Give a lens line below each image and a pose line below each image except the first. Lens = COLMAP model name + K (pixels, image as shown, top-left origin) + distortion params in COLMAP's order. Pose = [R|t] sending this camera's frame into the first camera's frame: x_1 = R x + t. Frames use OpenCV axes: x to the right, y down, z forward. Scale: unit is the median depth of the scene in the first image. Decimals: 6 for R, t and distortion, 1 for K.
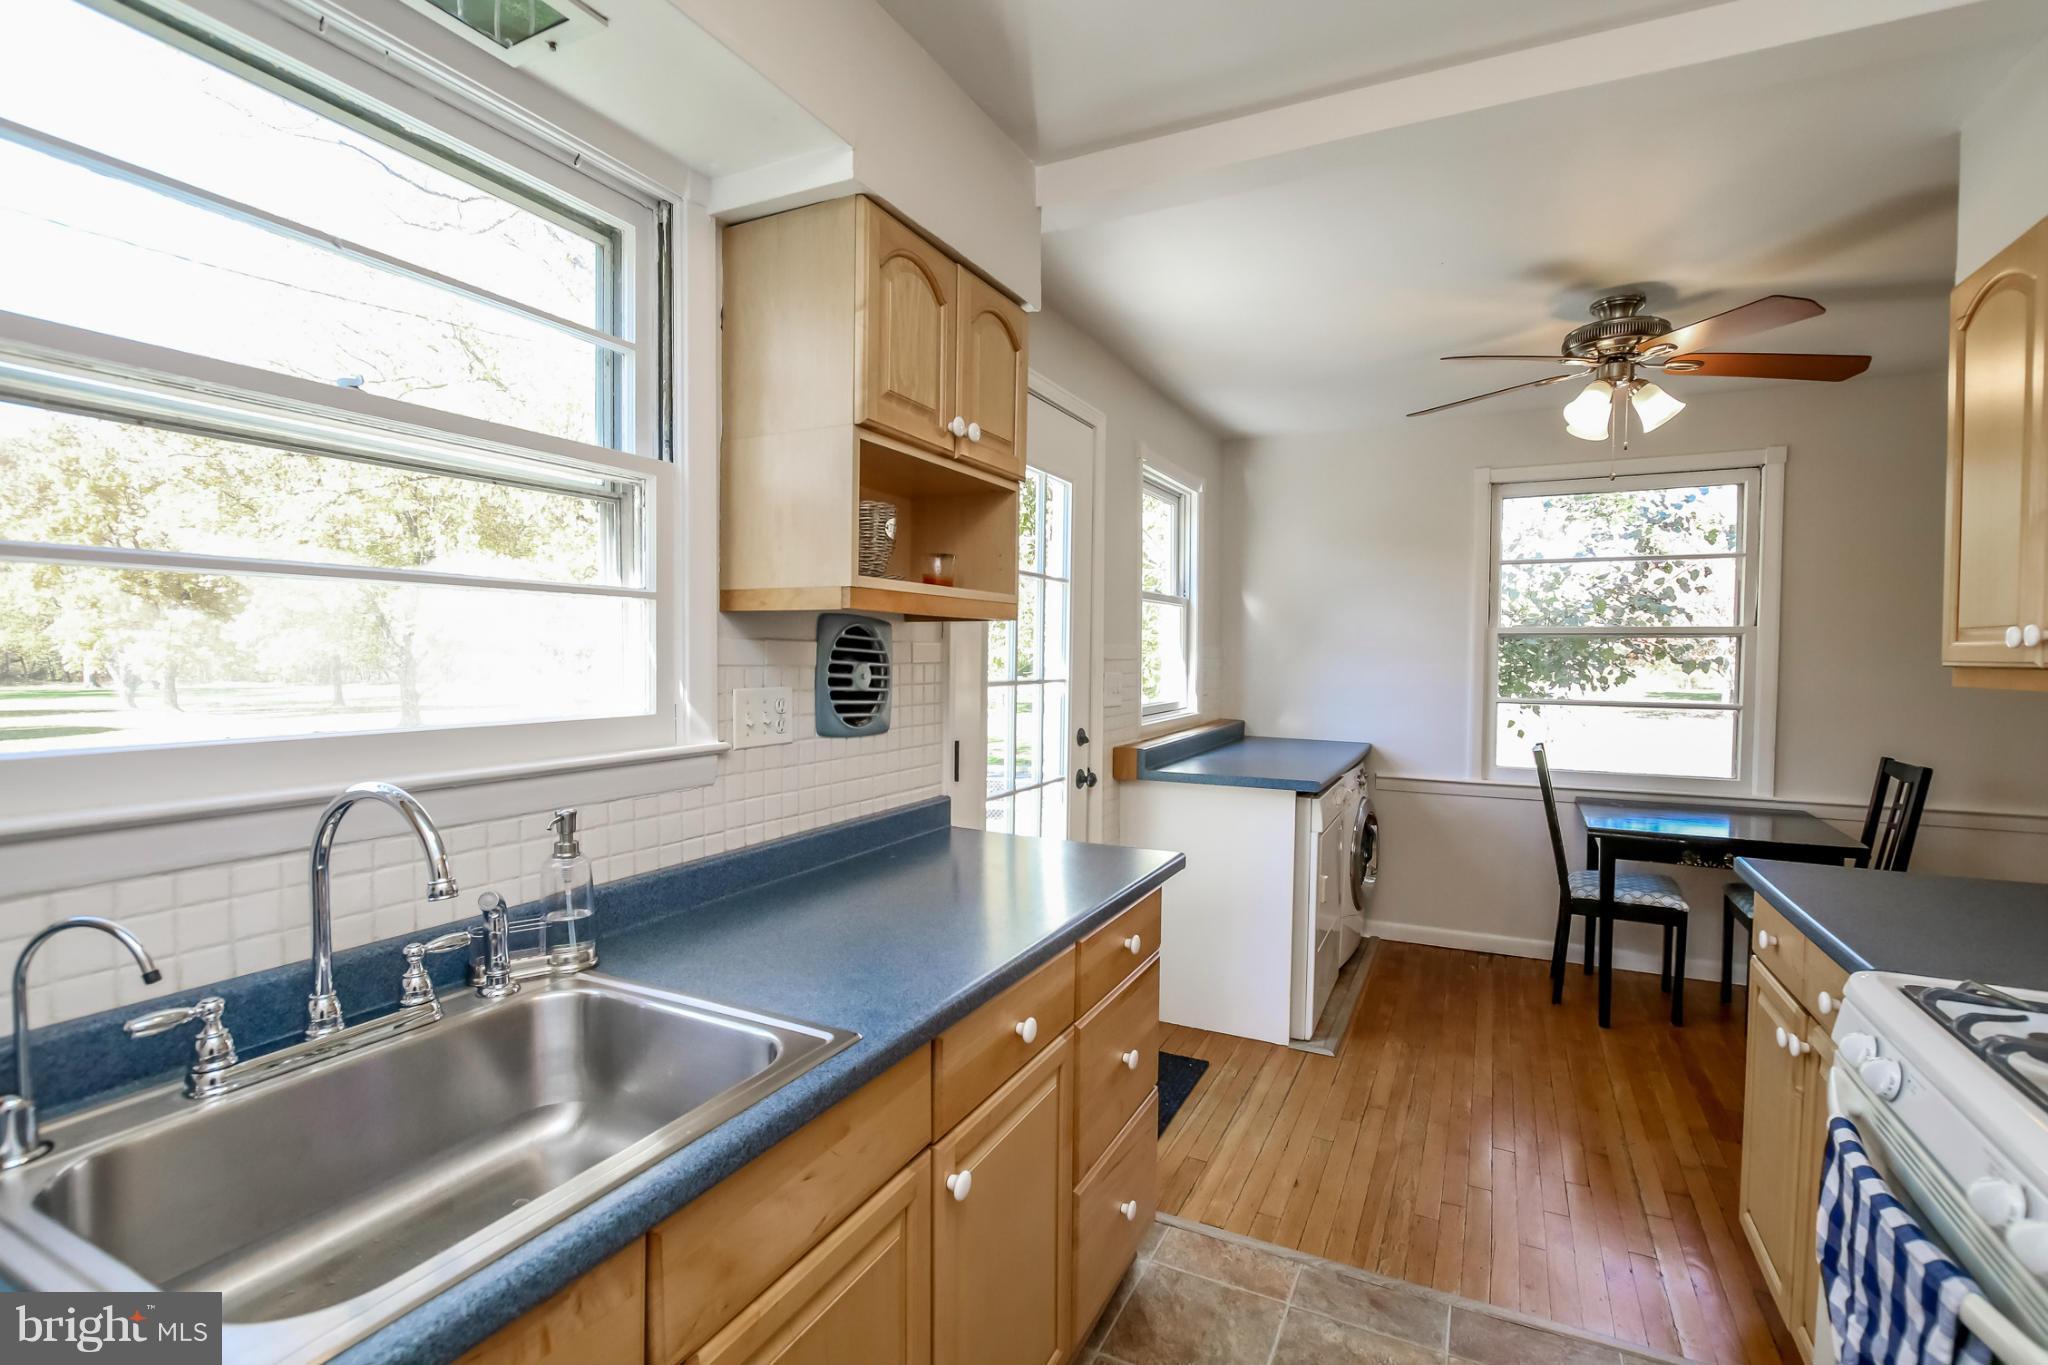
lens RADIAL K [[941.2, 0, 1023.6], [0, 941.2, 686.3], [0, 0, 1]] dist [-0.015022, -0.000212]
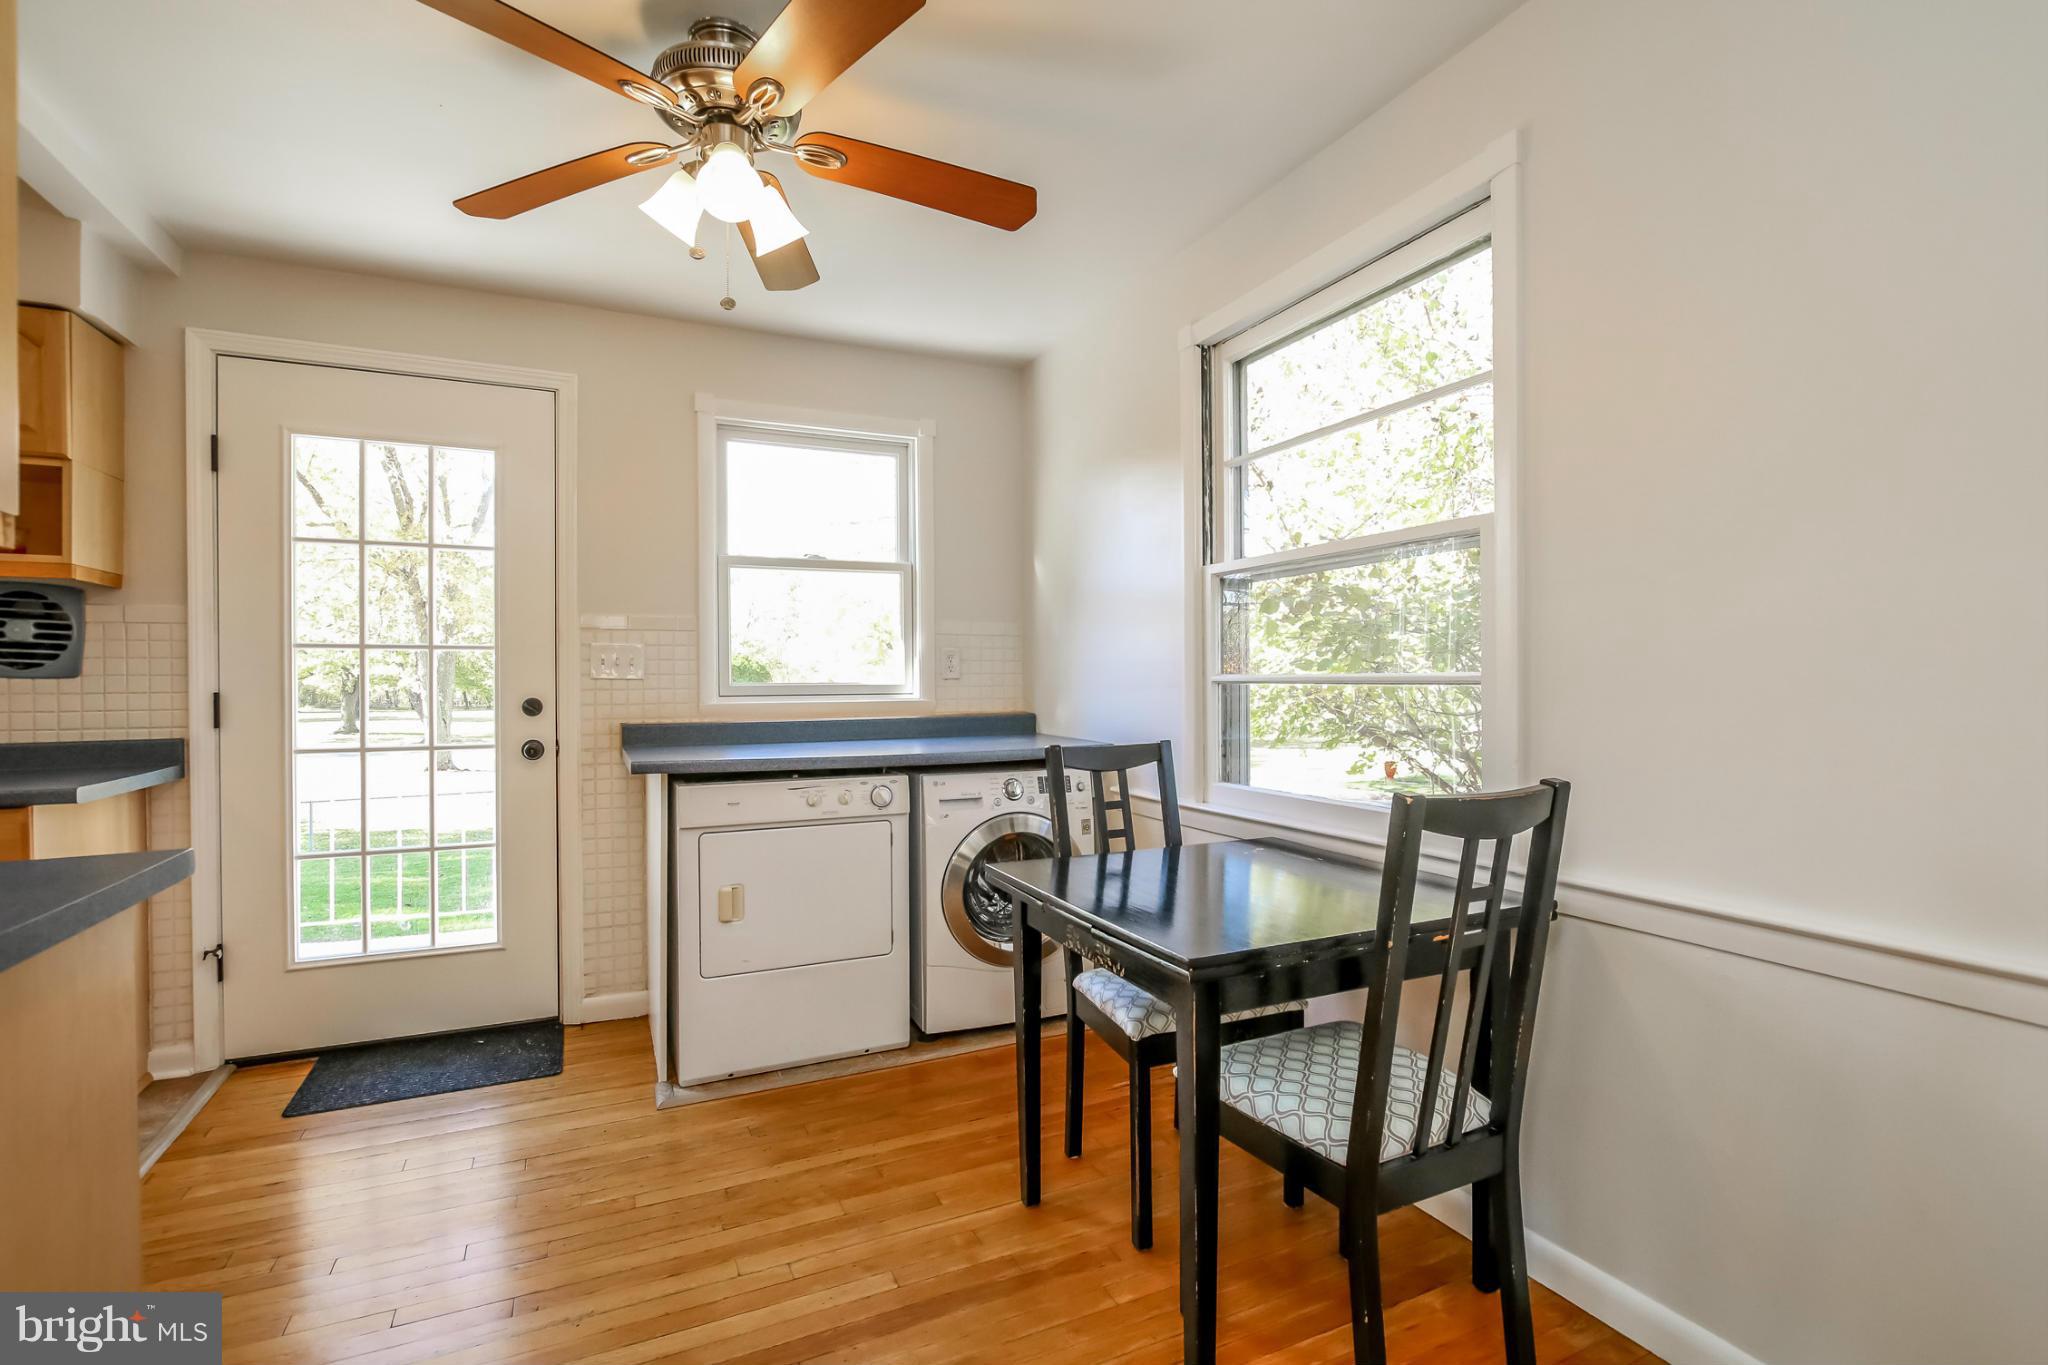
lens RADIAL K [[941.2, 0, 1023.6], [0, 941.2, 686.3], [0, 0, 1]] dist [-0.015022, -0.000212]
pose [[0.788068, -0.005474, -0.615564, 1.600053], [-0.013664, 0.999559, -0.026382, 0.076184], [0.615437, 0.029202, 0.787645, 0.825150]]
